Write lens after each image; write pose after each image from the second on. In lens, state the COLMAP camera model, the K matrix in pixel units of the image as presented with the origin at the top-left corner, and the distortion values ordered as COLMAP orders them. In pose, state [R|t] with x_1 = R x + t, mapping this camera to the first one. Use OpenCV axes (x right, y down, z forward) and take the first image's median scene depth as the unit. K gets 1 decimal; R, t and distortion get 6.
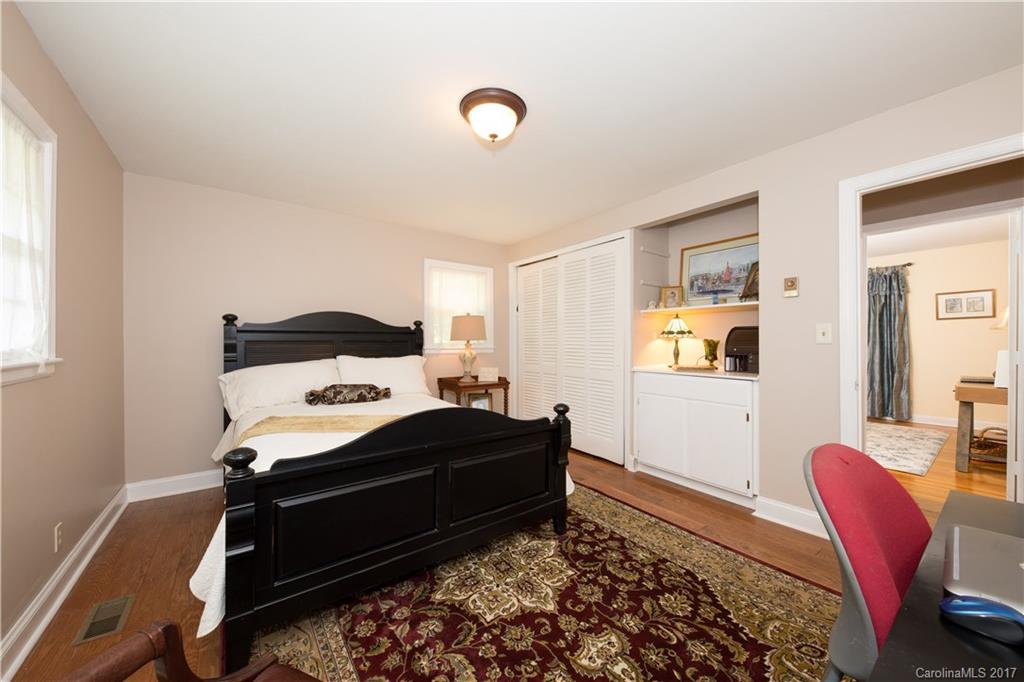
lens RADIAL K [[375.0, 0, 513.6], [0, 375.0, 340.7], [0, 0, 1]] dist [0.002669, 0.000010]
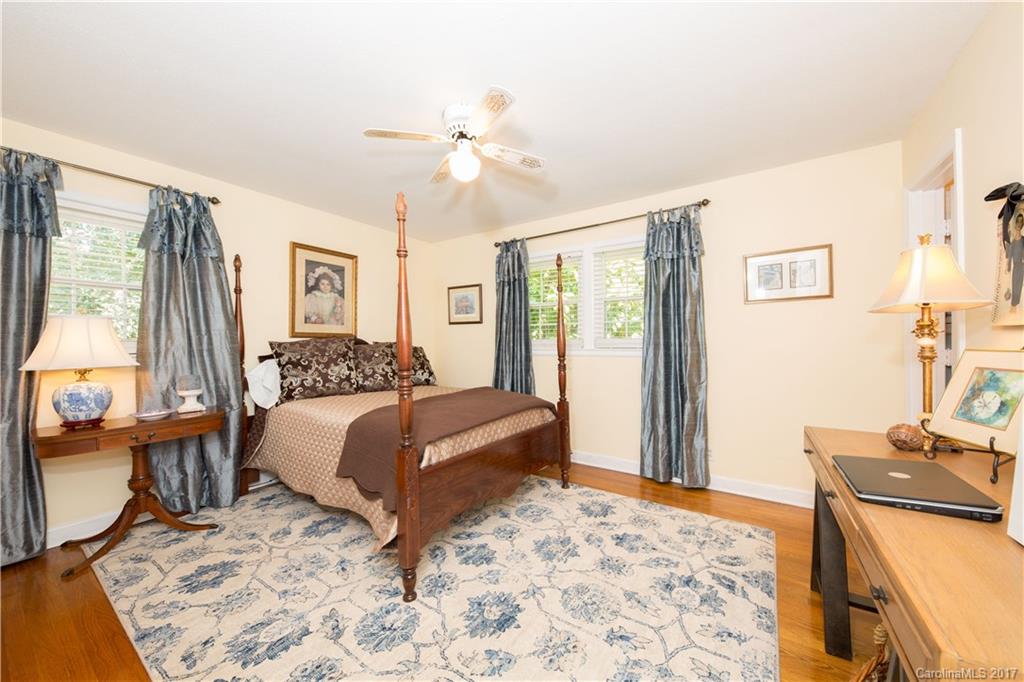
lens RADIAL K [[375.0, 0, 514.1], [0, 375.0, 338.2], [0, 0, 1]] dist [0.002669, 0.000010]
pose [[0.930908, 0.000960, 0.365253, 0.577938], [0.001658, 0.999975, -0.006855, -0.002429], [-0.365251, 0.006987, 0.930883, 0.578346]]
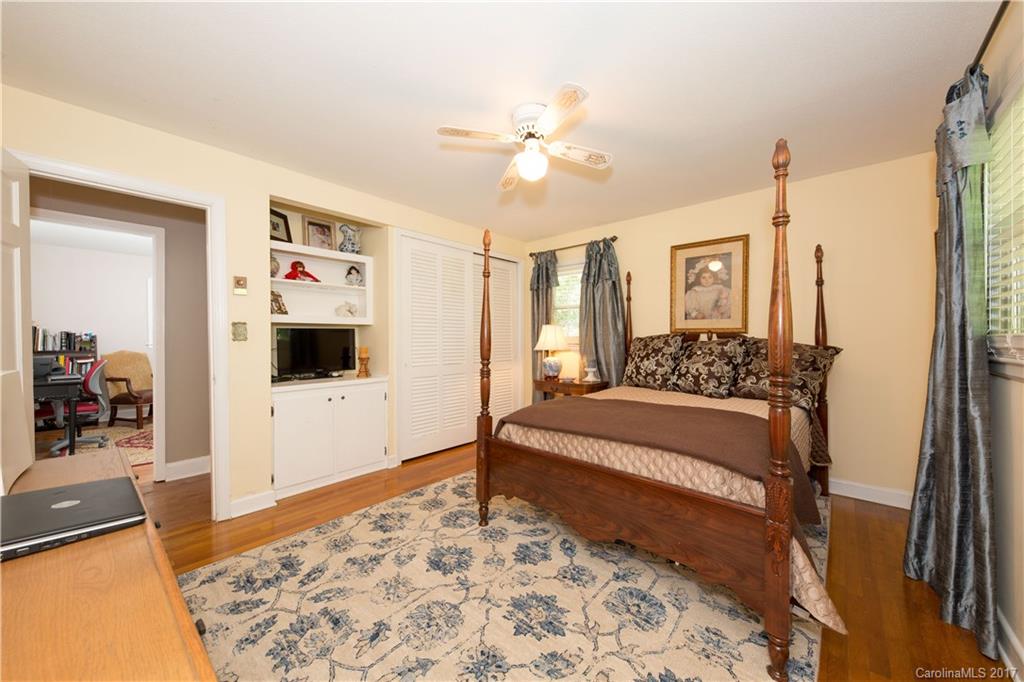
lens RADIAL K [[375.0, 0, 515.4], [0, 375.0, 338.6], [0, 0, 1]] dist [0.002669, 0.000010]
pose [[0.215309, 0.005585, -0.976530, 1.315612], [0.008309, 0.999937, 0.007551, -0.008631], [0.976511, -0.009740, 0.215249, 1.006289]]
